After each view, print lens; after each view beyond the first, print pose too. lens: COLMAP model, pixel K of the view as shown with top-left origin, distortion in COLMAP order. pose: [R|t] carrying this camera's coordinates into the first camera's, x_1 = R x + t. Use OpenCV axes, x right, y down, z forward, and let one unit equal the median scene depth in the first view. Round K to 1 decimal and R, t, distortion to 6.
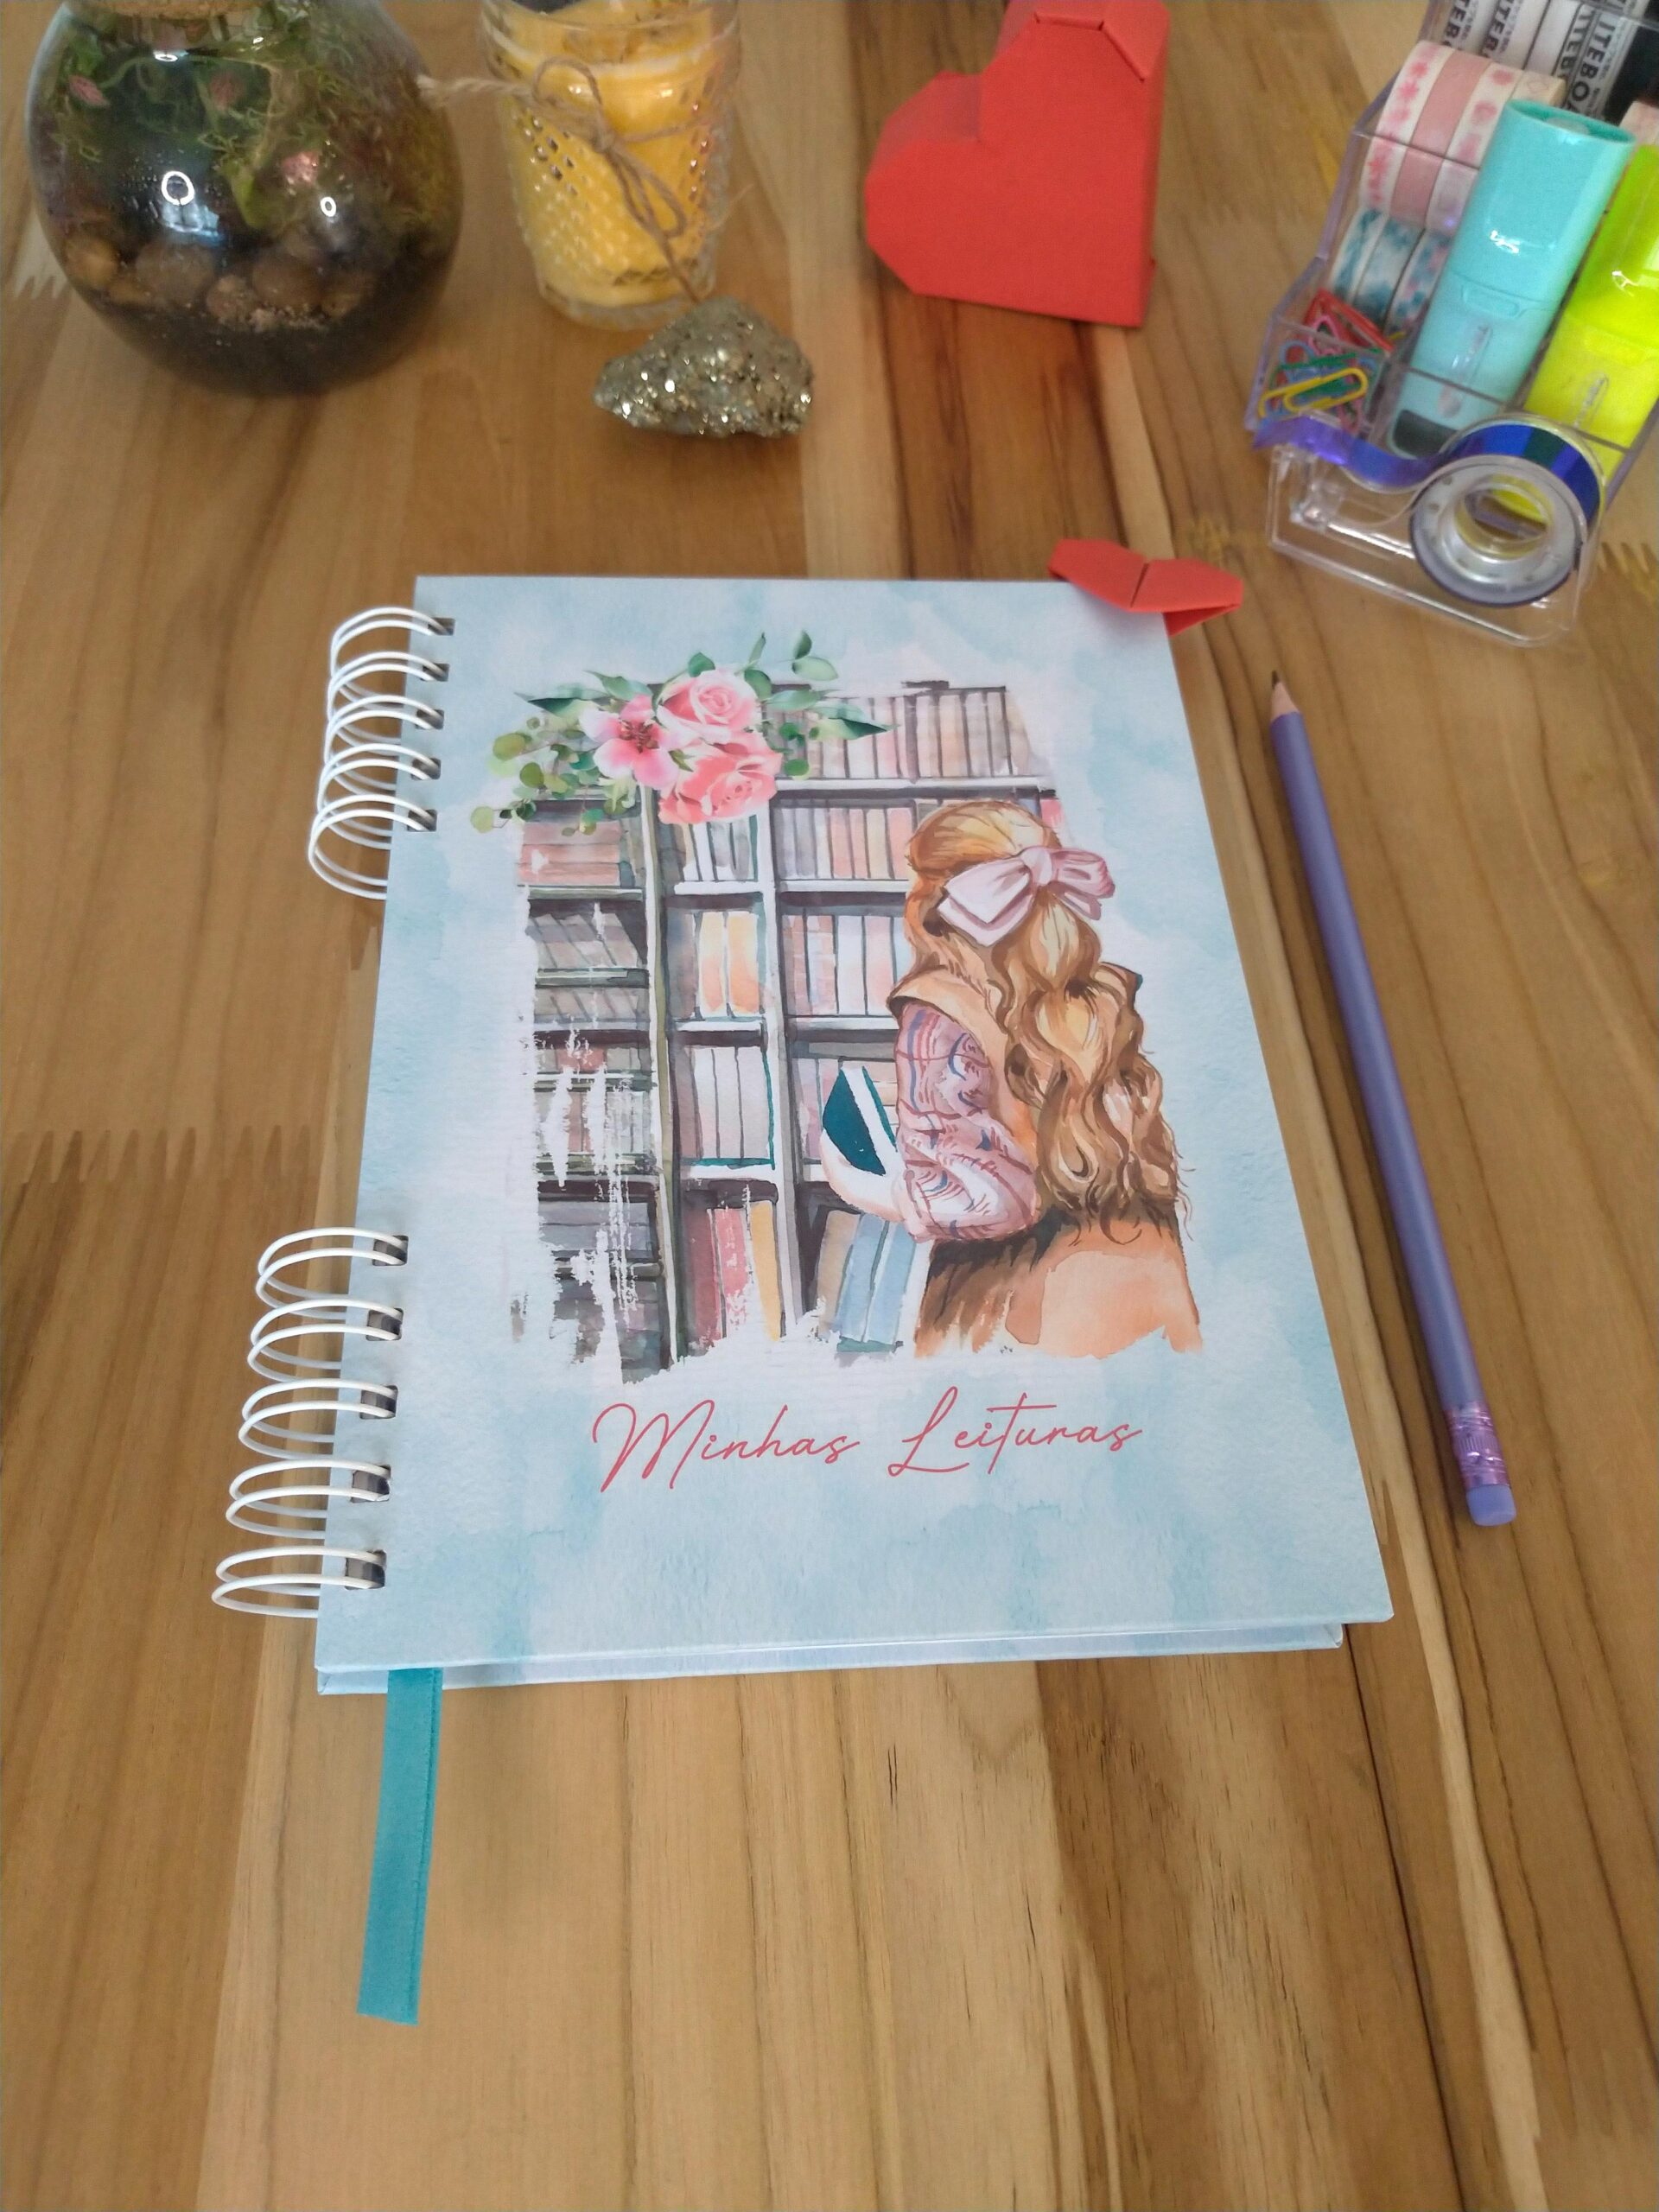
lens RADIAL K [[1618.1, 0, 829.5], [0, 1618.1, 1106.0], [0, 0, 1]] dist [-0.011909, -0.006540]
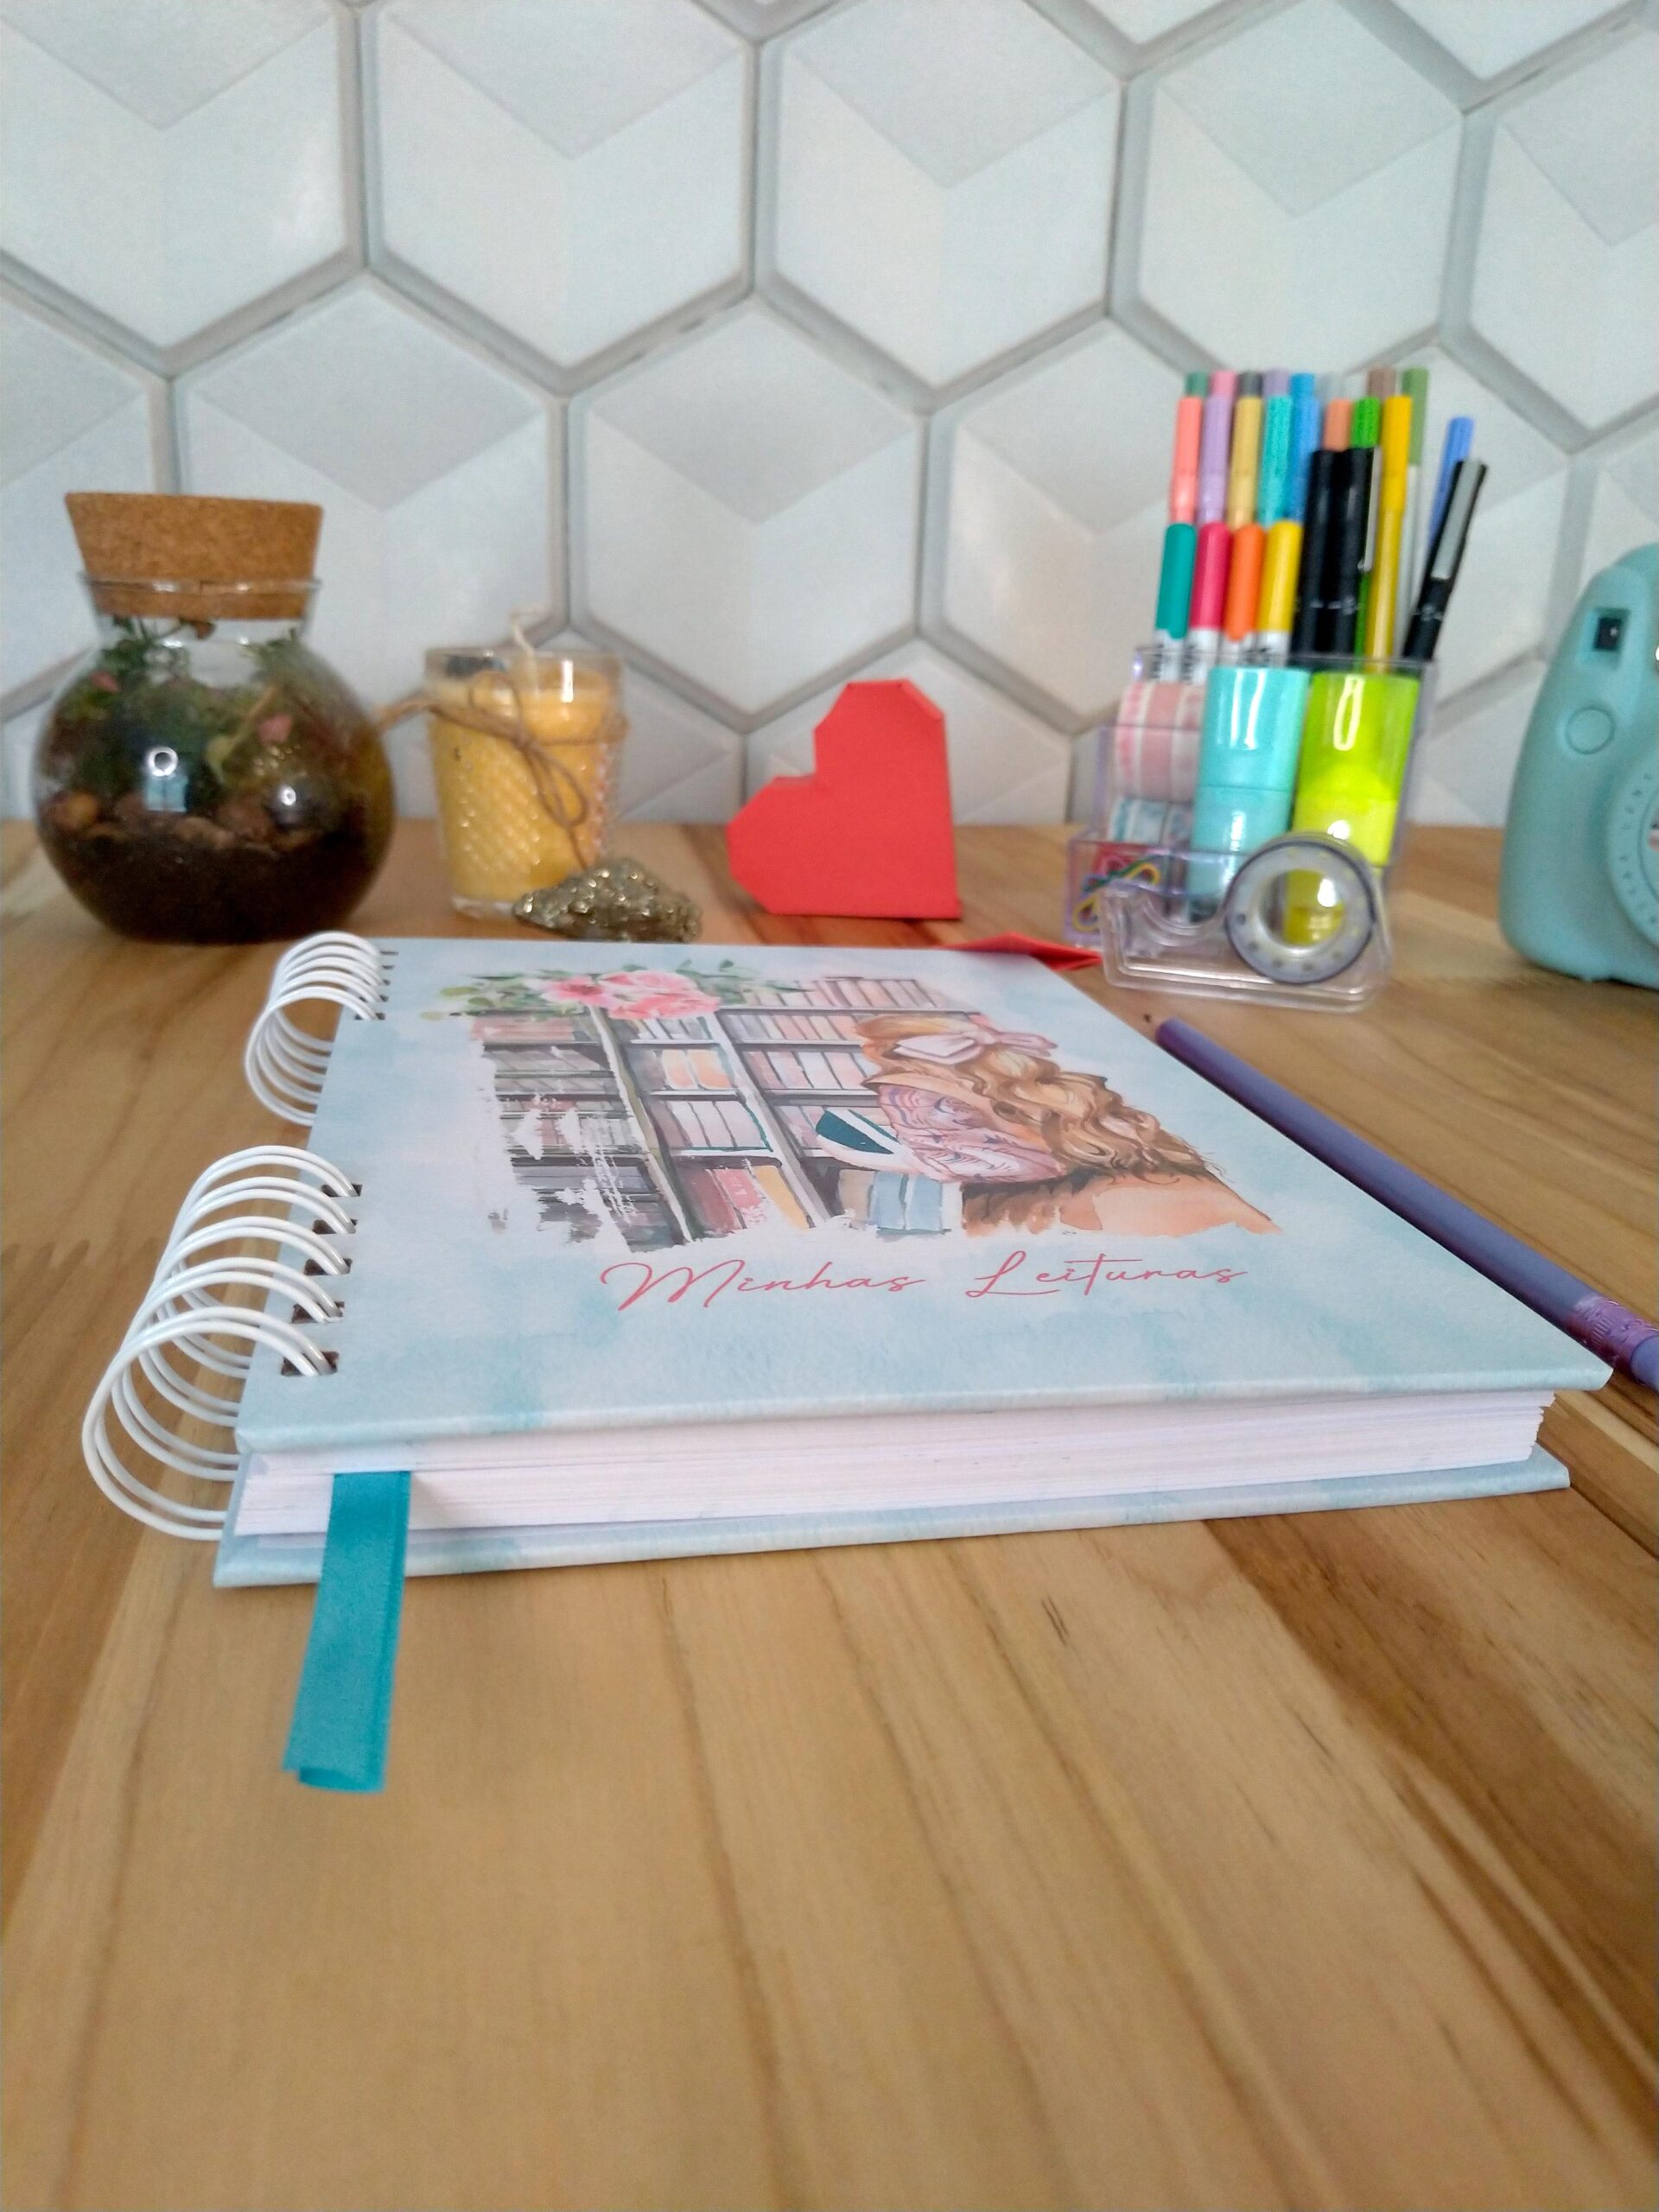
lens RADIAL K [[1618.1, 0, 829.5], [0, 1618.1, 1106.0], [0, 0, 1]] dist [-0.011909, -0.006540]
pose [[0.988764, -0.050667, 0.140634, -0.128643], [0.130071, 0.755251, -0.642400, 0.605398], [-0.073666, 0.653474, 0.753355, 0.296384]]
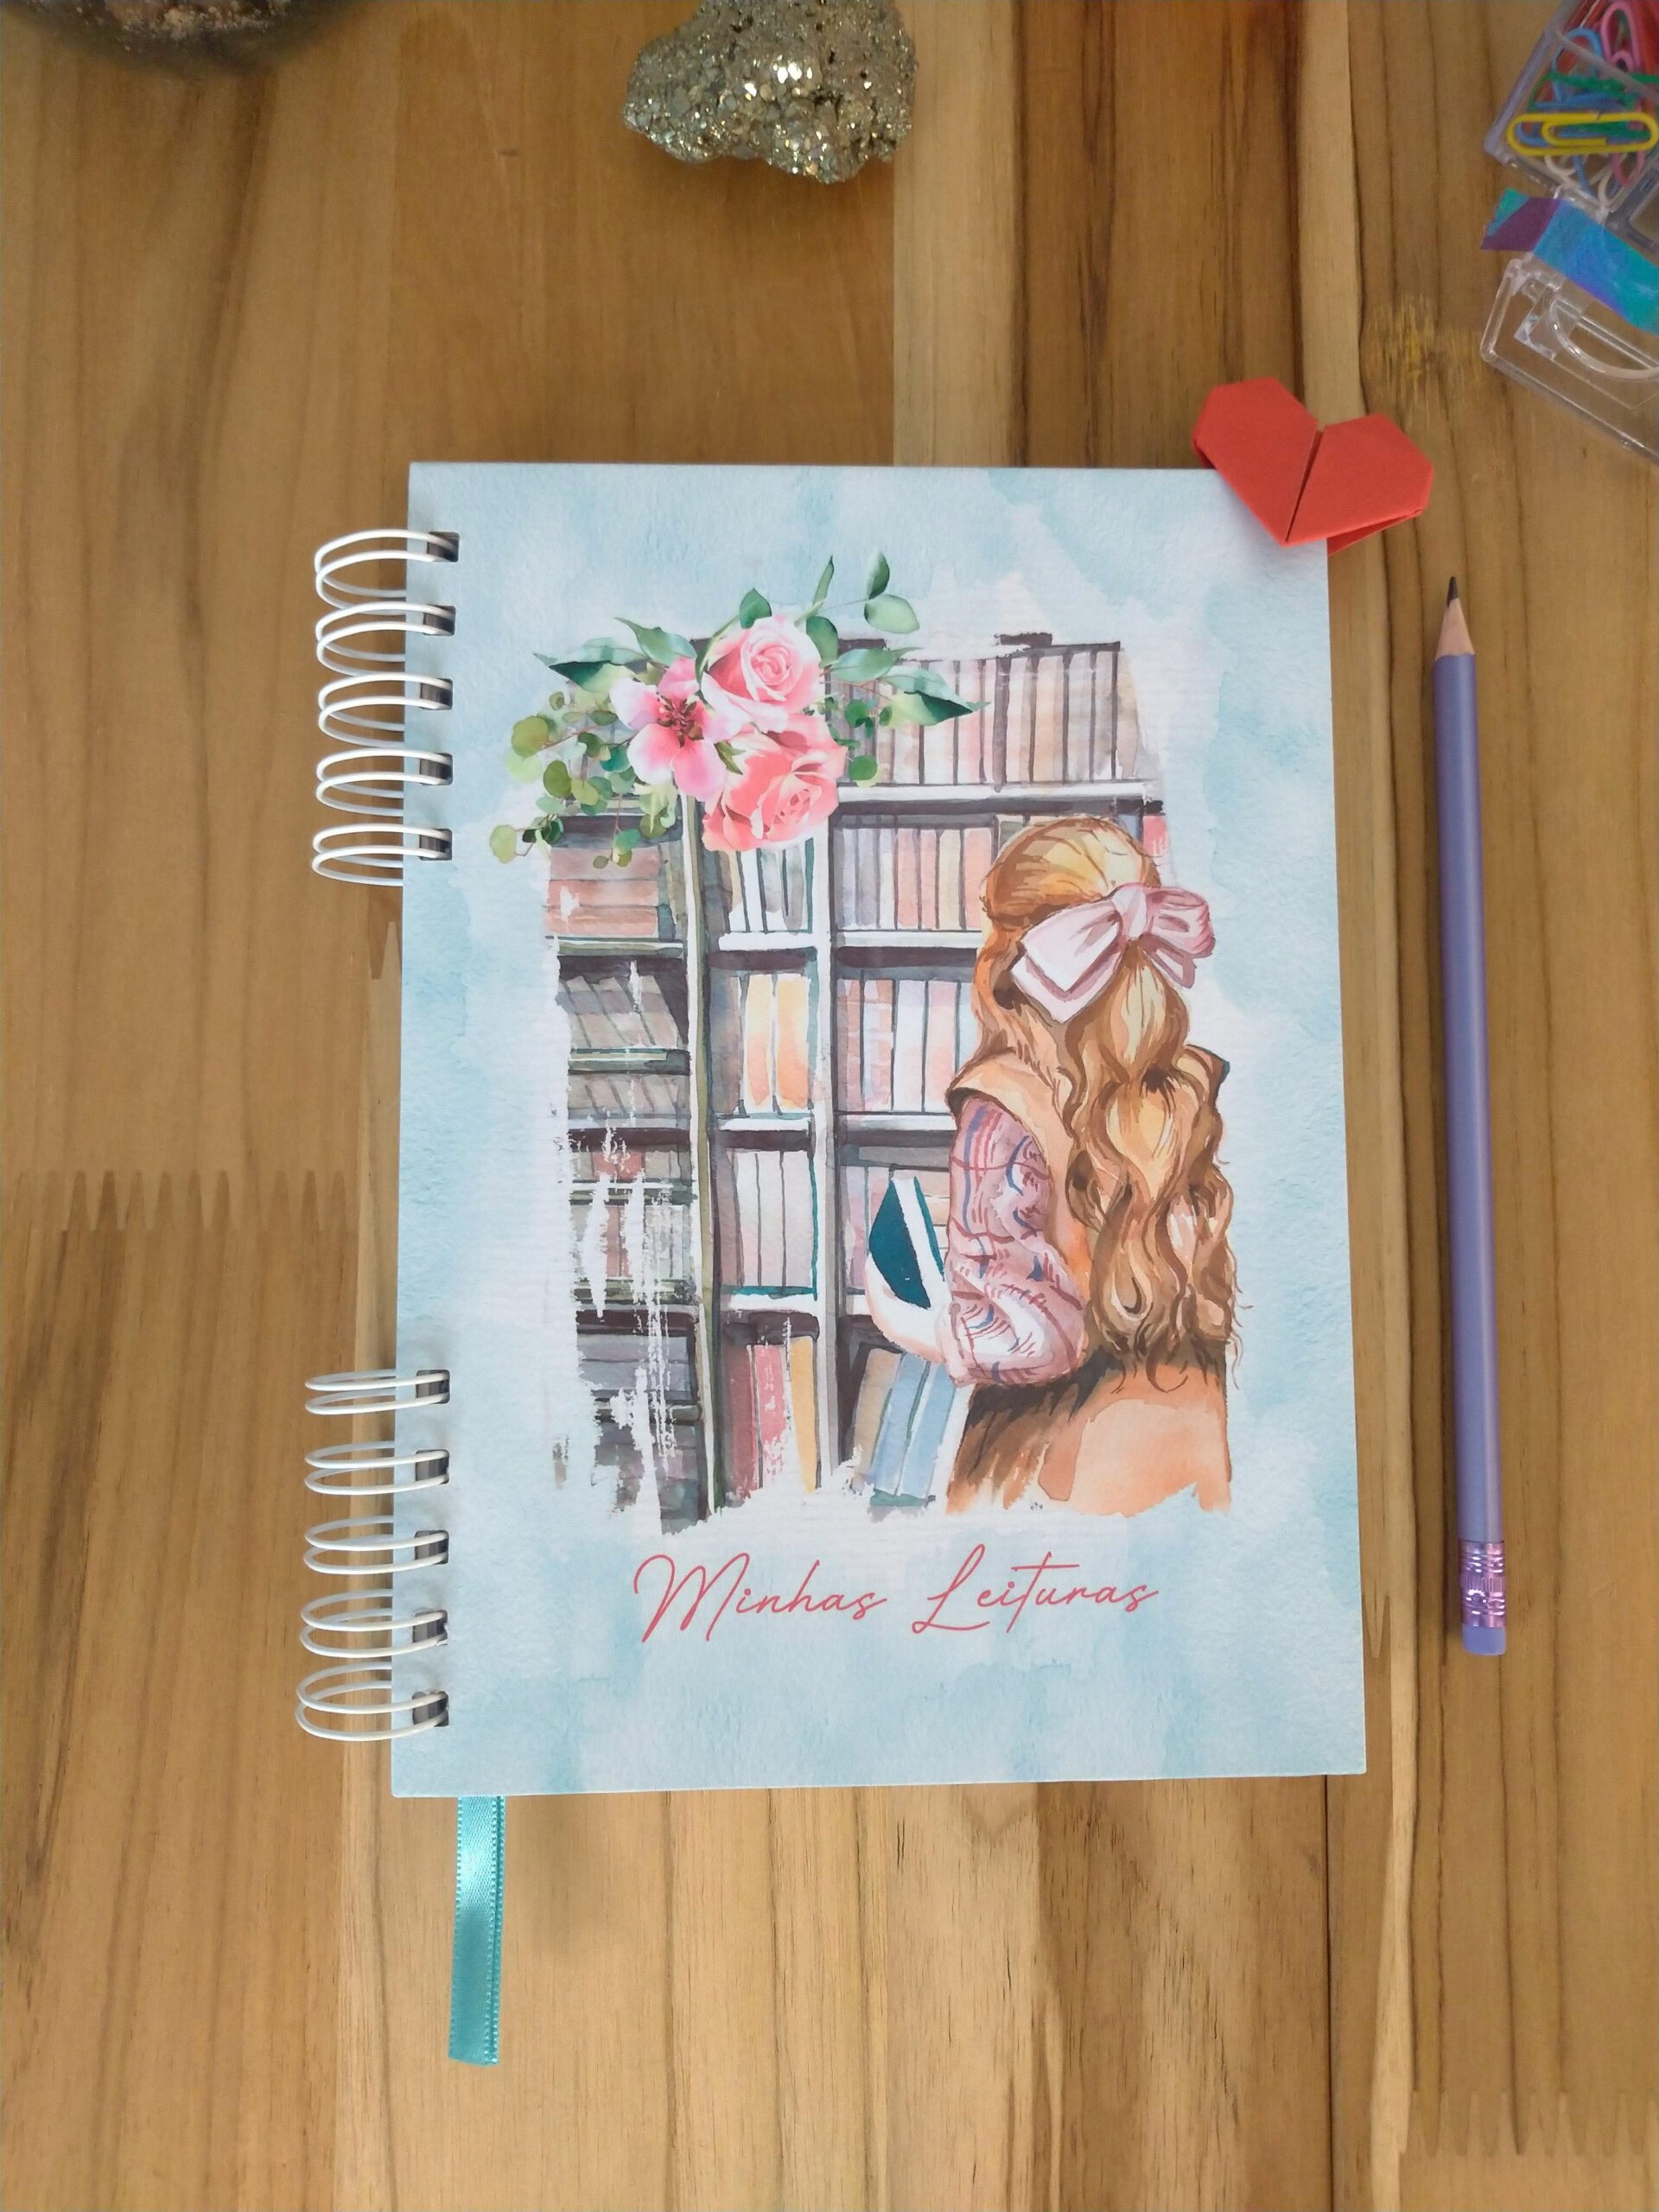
lens RADIAL K [[1582.1, 0, 829.5], [0, 1582.1, 1106.0], [0, 0, 1]] dist [-0.017782, -0.001194]
pose [[0.998083, 0.052090, -0.033436, -0.000740], [-0.032573, 0.901345, 0.431875, -0.476997], [0.052634, -0.429957, 0.901314, 0.191736]]
